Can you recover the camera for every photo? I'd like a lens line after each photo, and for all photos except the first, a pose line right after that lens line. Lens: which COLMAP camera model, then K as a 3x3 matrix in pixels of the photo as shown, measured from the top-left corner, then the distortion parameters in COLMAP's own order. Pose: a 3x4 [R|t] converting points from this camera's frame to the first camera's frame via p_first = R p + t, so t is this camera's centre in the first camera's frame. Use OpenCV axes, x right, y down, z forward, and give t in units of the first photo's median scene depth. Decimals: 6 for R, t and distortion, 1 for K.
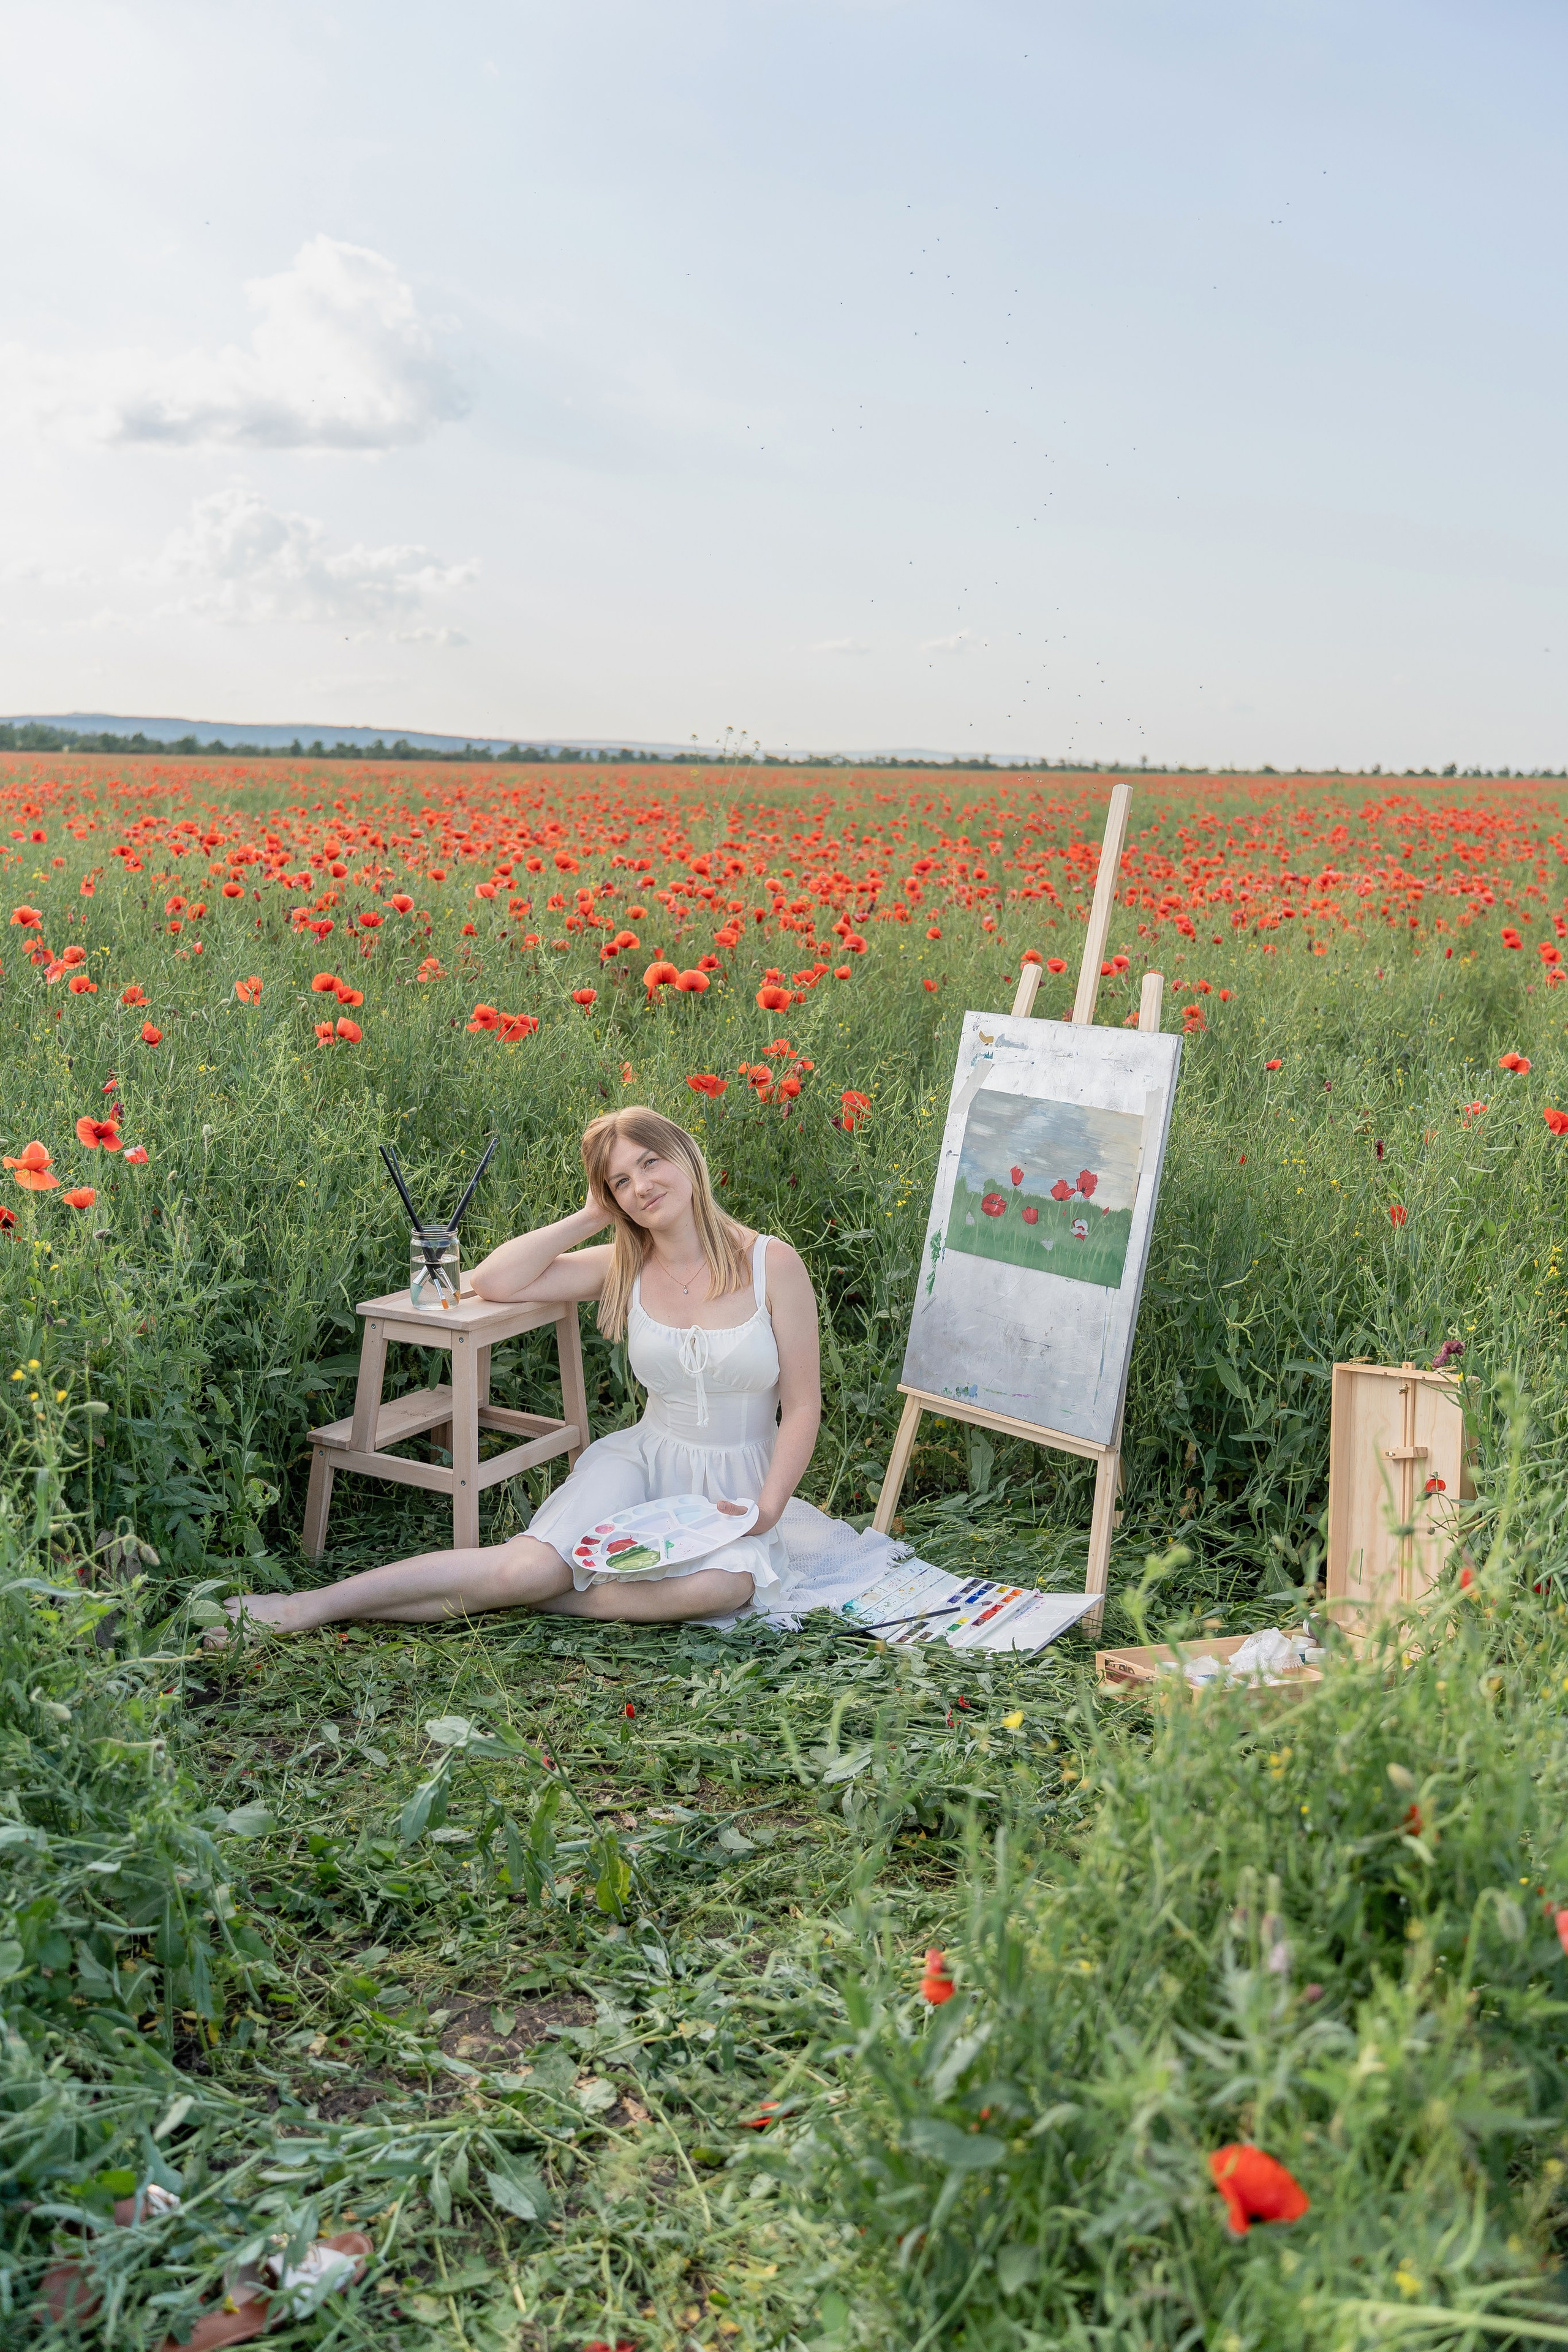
lens RADIAL K [[2350.2, 0, 784.0], [0, 2350.2, 1176.0], [0, 0, 1]] dist [0.096460, -0.000413]
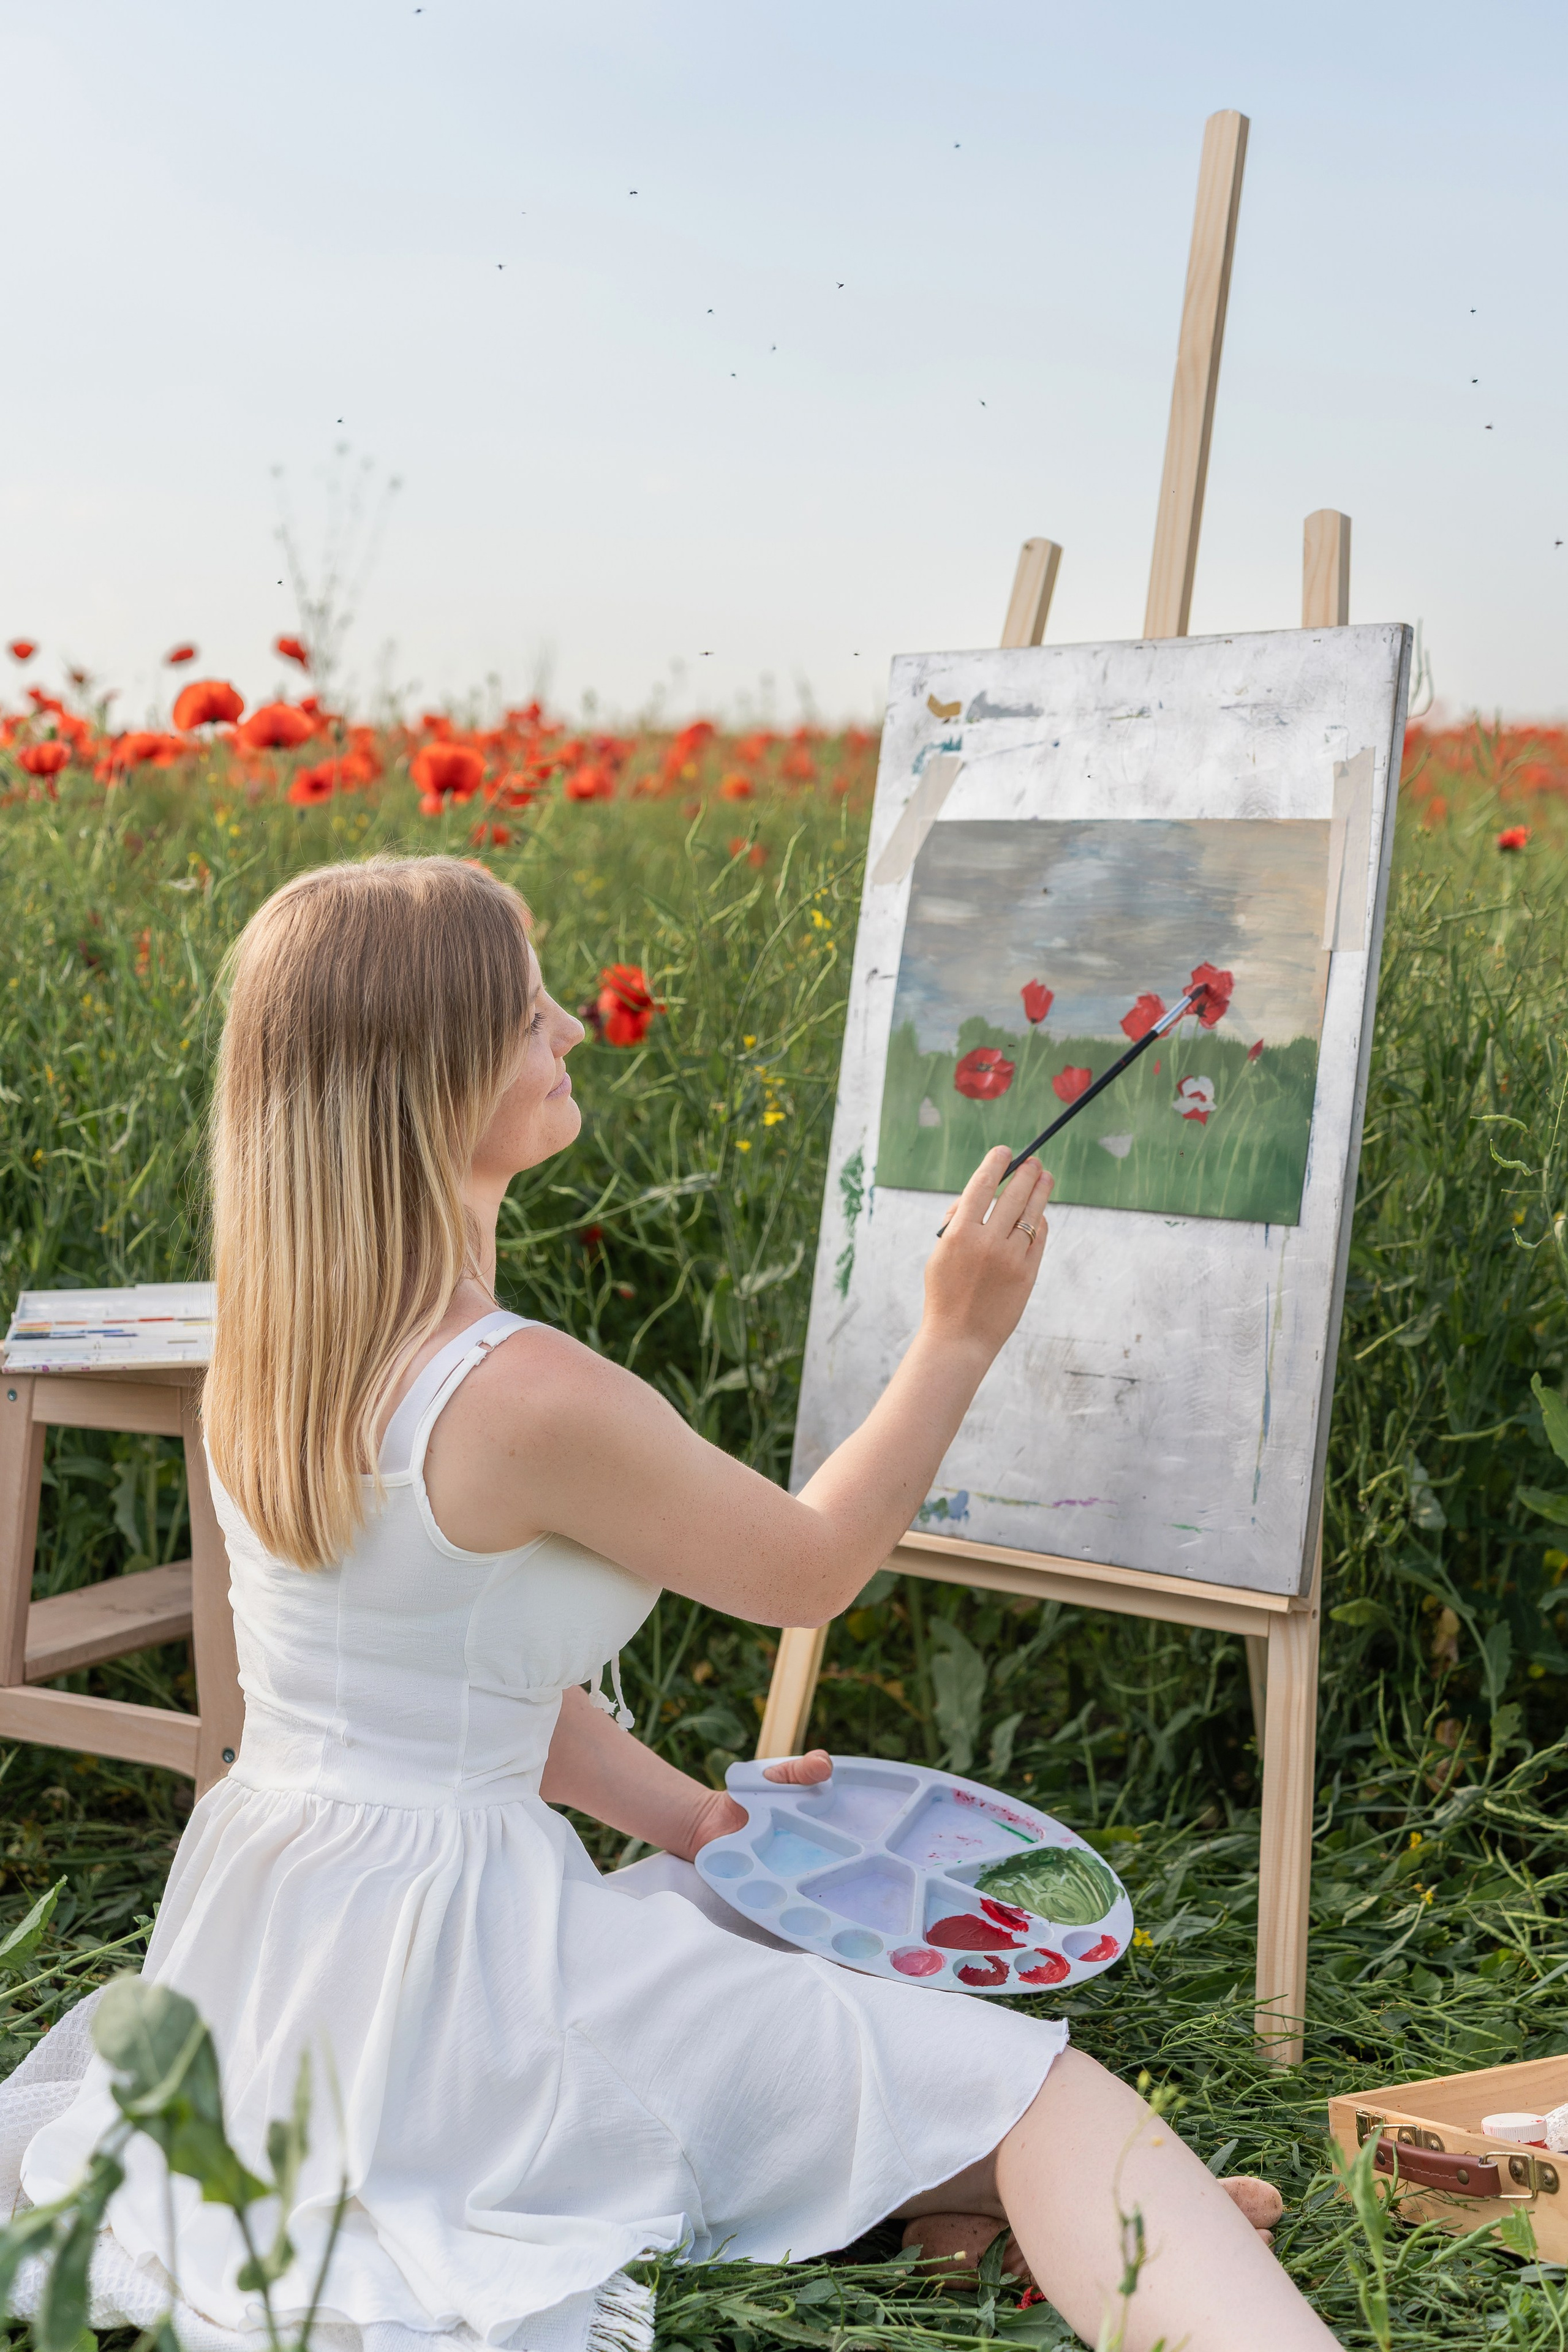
lens RADIAL K [[3627.9, 0, 784.0], [0, 3627.9, 1114.1], [0, 0, 1]] dist [0.000802, -0.020618]
pose [[0.995544, -0.038111, 0.086258, -0.005539], [0.045443, 0.995369, -0.084703, 0.076207], [-0.082630, 0.088245, 0.992666, 0.349385]]
